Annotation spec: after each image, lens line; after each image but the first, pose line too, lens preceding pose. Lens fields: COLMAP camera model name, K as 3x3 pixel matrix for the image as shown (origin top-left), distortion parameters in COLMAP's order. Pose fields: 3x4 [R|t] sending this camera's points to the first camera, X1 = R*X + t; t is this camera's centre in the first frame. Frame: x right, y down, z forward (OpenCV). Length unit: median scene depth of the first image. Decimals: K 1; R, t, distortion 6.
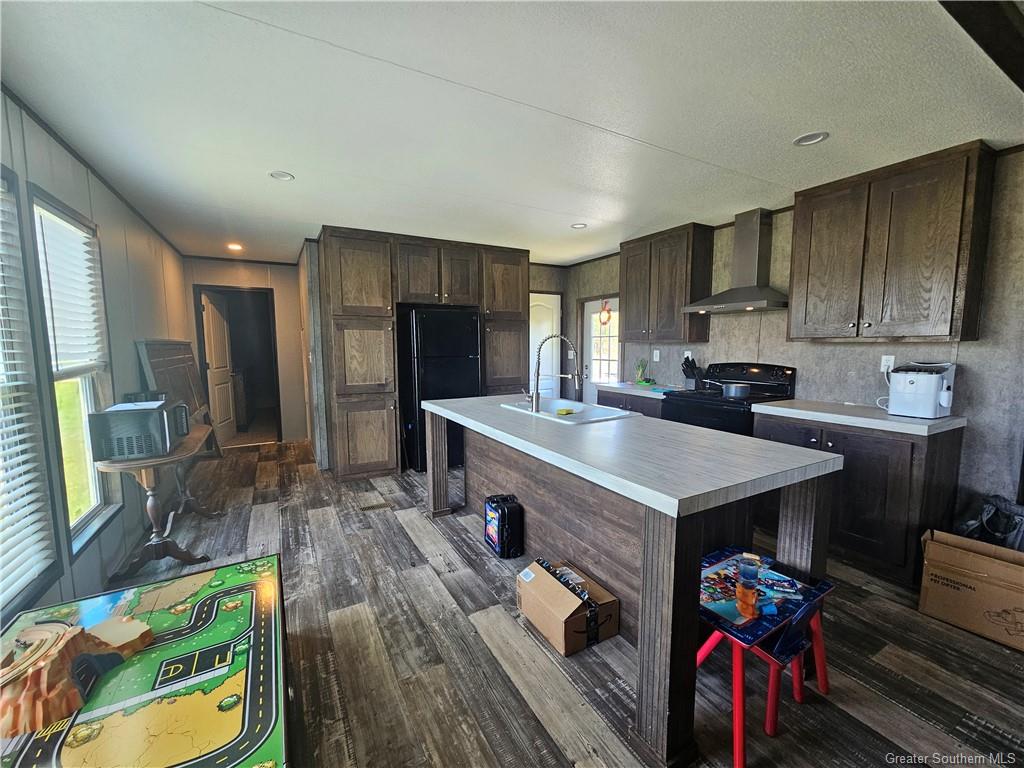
lens RADIAL K [[414.5, 0, 513.6], [0, 414.5, 384.5], [0, 0, 1]] dist [-0.000941, -0.000062]
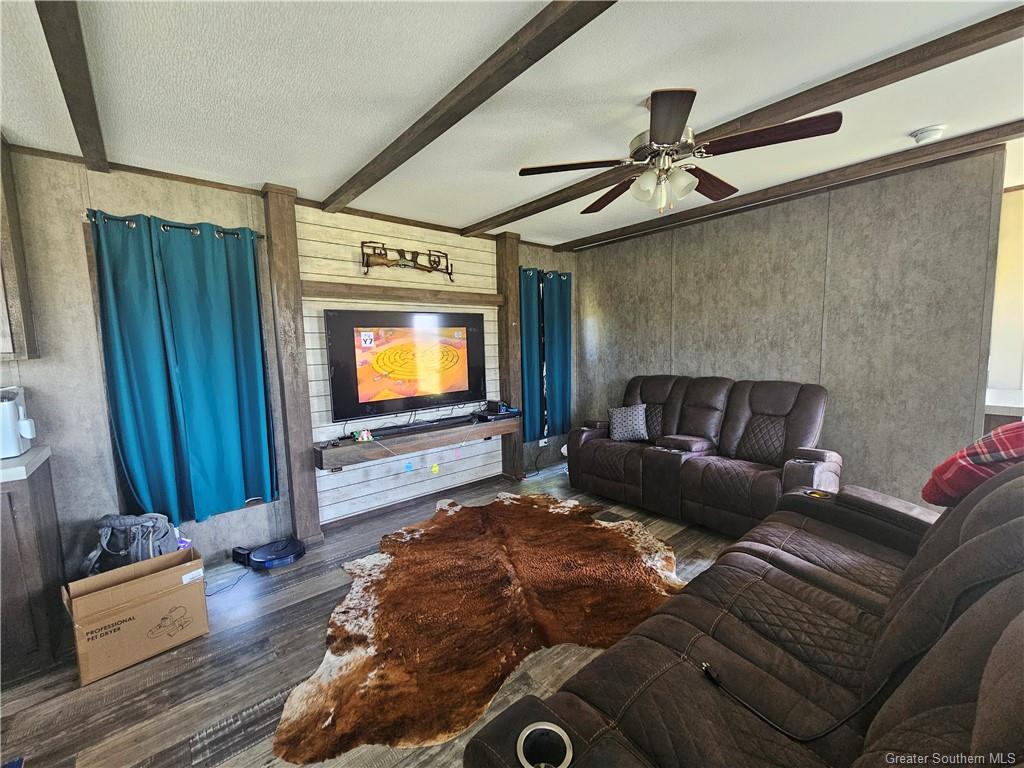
lens RADIAL K [[414.5, 0, 514.4], [0, 414.5, 385.7], [0, 0, 1]] dist [-0.000941, -0.000062]
pose [[-0.209052, -0.083031, 0.974373, 0.045864], [0.128384, 0.985435, 0.111518, -0.018537], [-0.969441, 0.148407, -0.195347, 0.219501]]
